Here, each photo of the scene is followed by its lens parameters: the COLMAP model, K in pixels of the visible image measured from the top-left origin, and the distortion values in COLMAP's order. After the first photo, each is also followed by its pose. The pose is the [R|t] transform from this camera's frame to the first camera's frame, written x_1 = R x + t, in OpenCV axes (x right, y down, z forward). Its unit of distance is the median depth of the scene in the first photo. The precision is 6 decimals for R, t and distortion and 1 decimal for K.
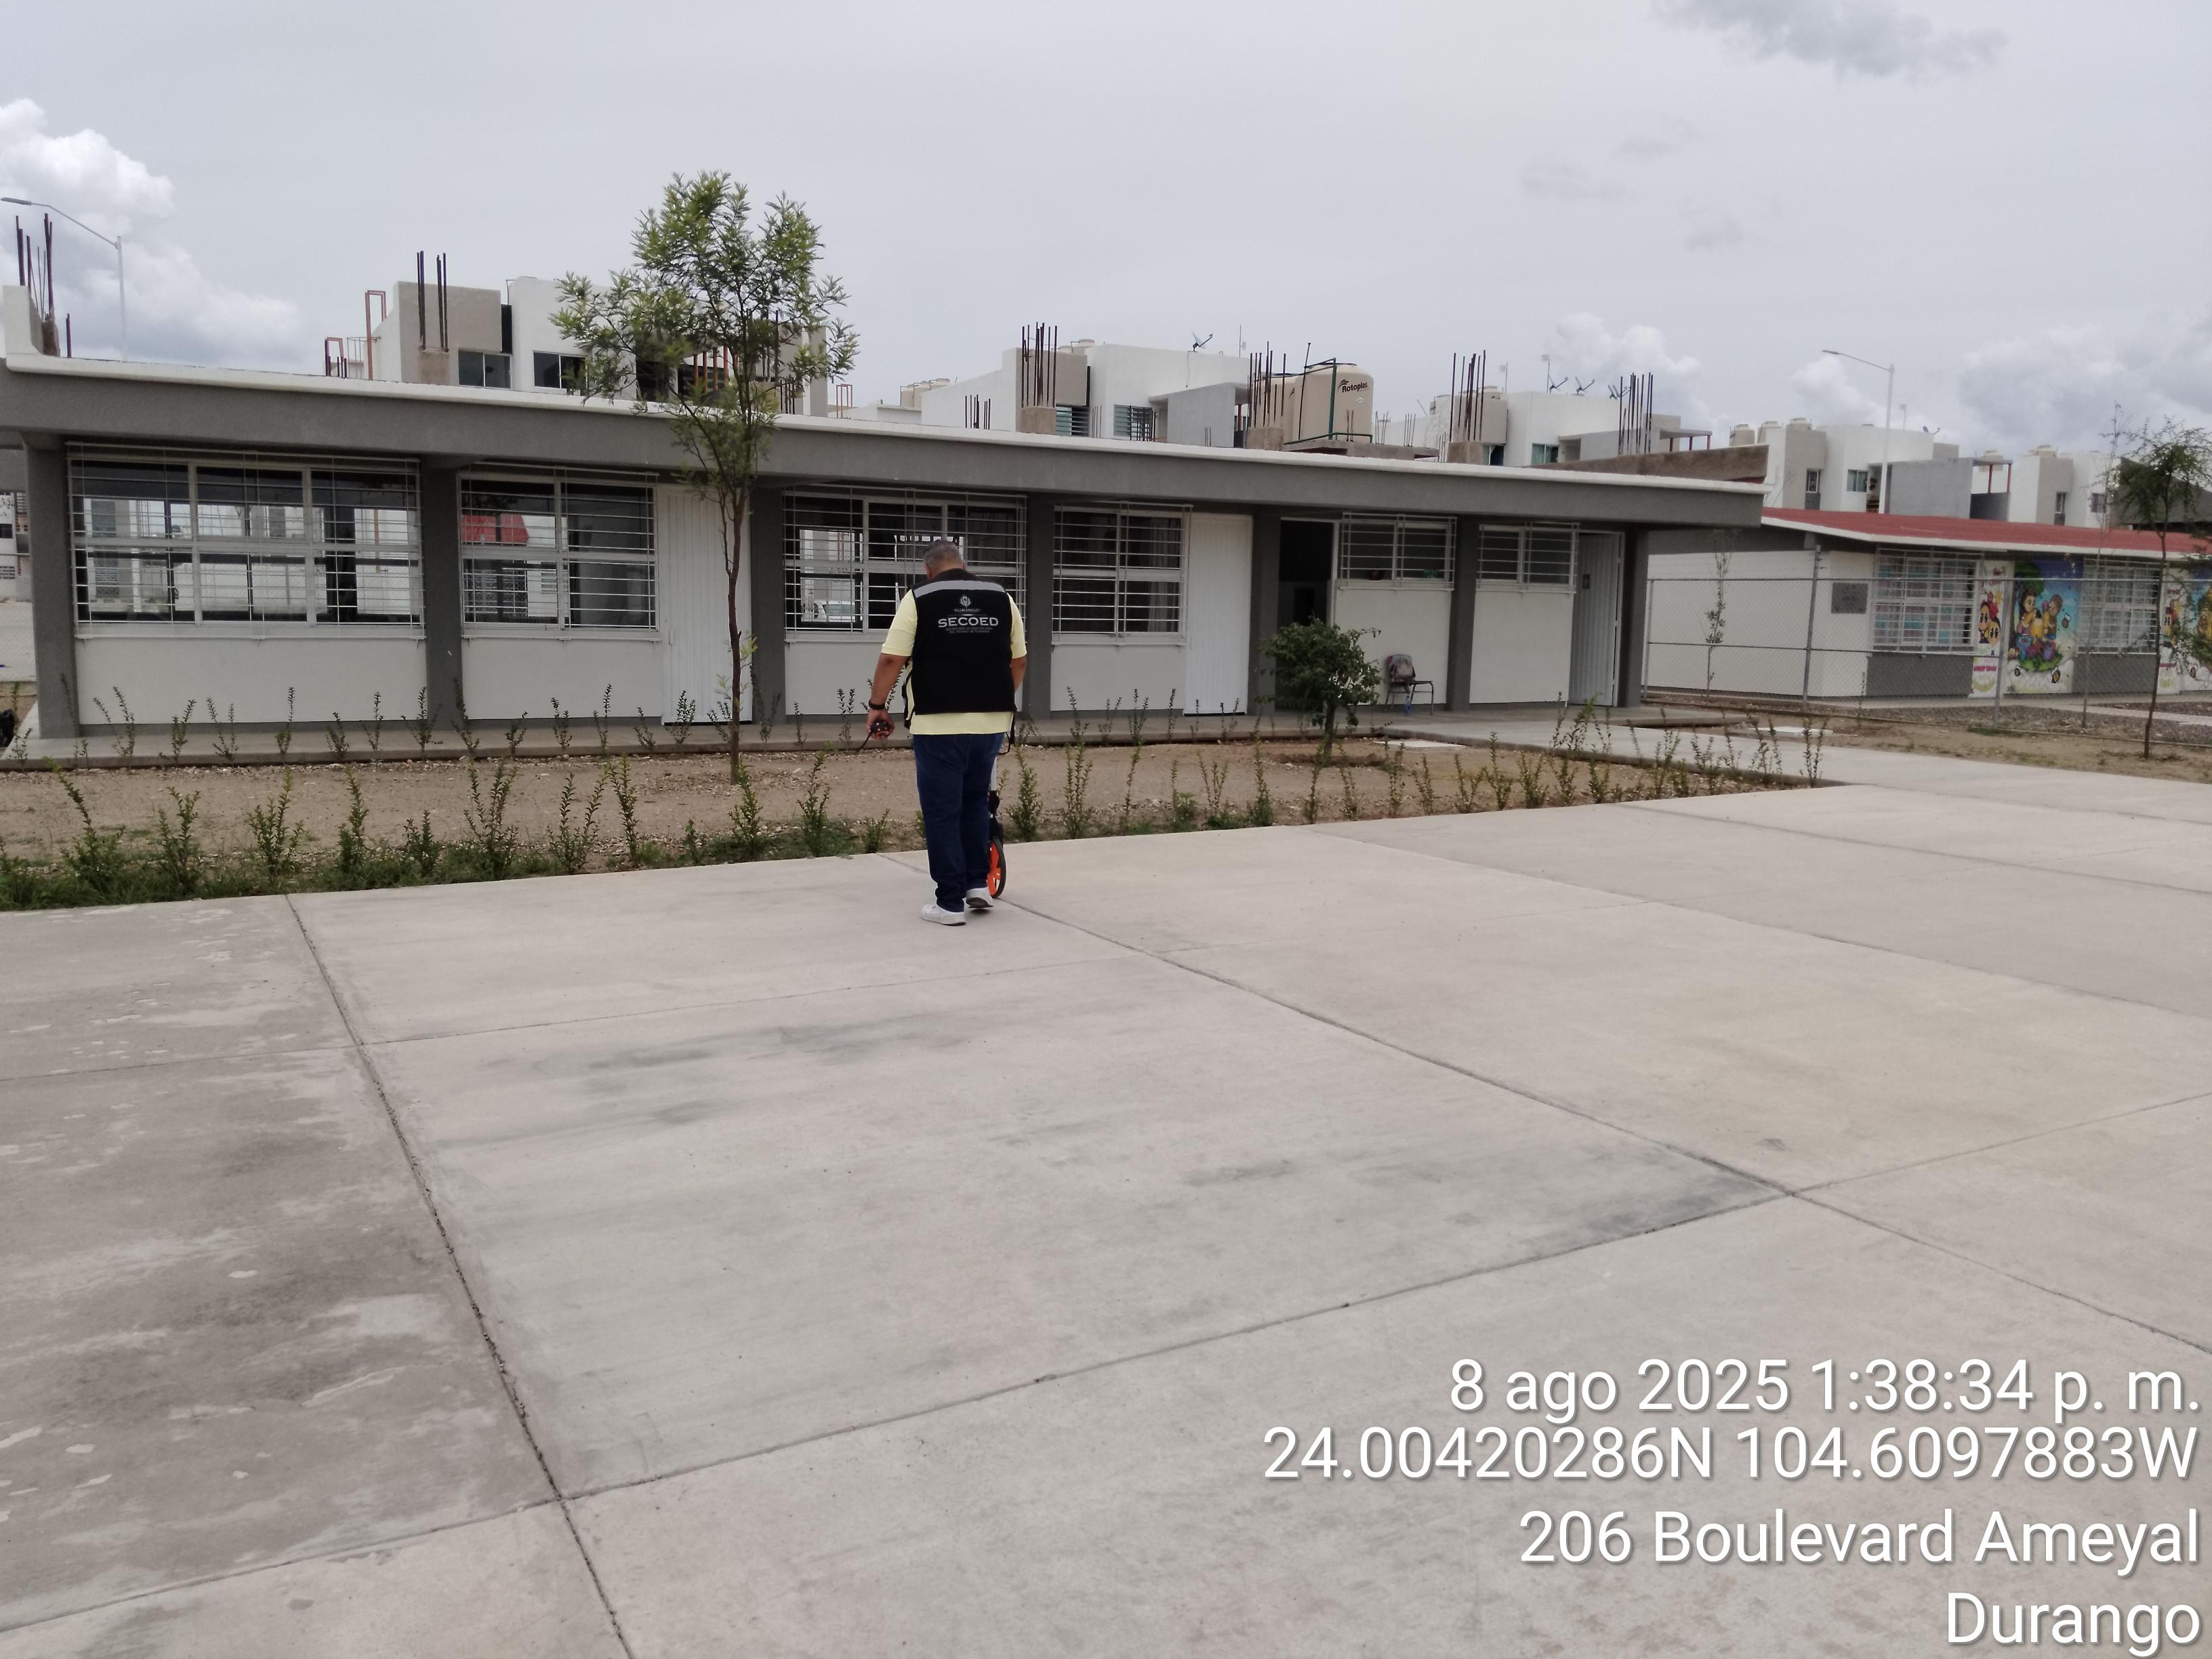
lens RADIAL K [[1725.2, 0, 1106.0], [0, 1725.2, 829.5], [0, 0, 1]] dist [0.188921, -0.001495]
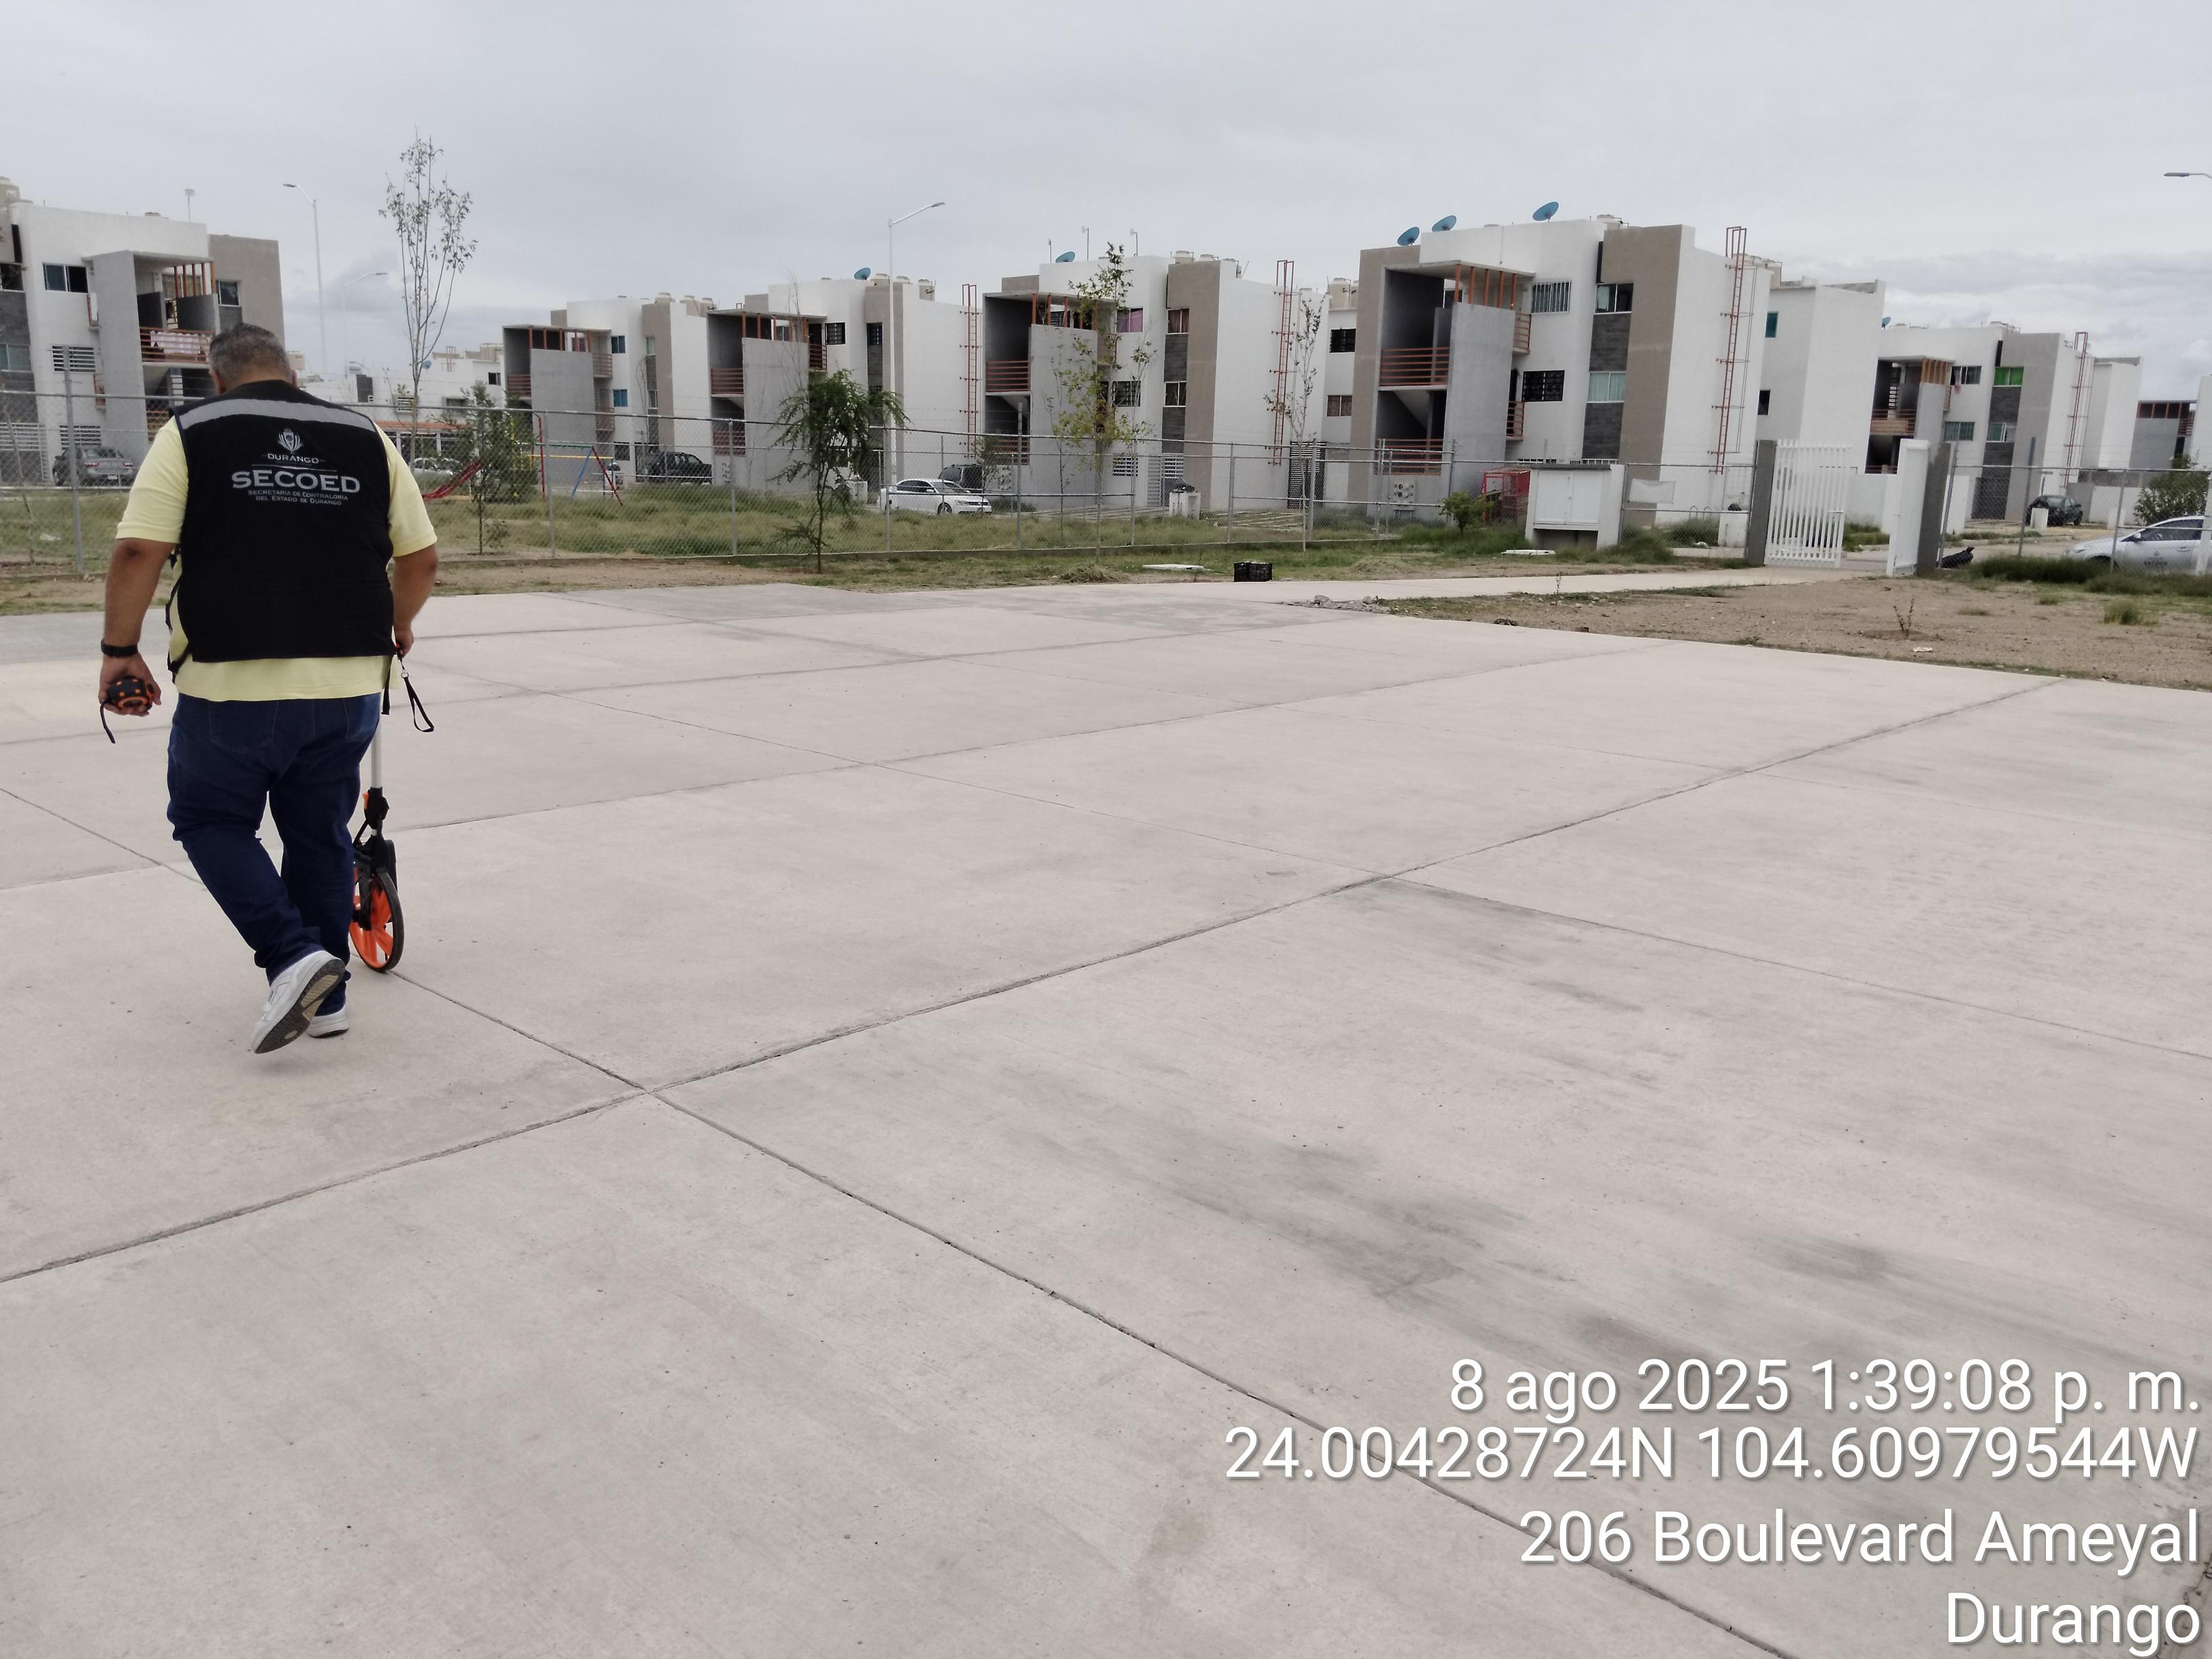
lens RADIAL K [[1629.8, 0, 1106.0], [0, 1629.8, 829.5], [0, 0, 1]] dist [-0.065305, -0.002929]
pose [[-0.286235, -0.221109, 0.932298, -1.359055], [0.109156, 0.959150, 0.260990, -0.353247], [-0.951921, 0.176471, -0.250407, 2.755827]]
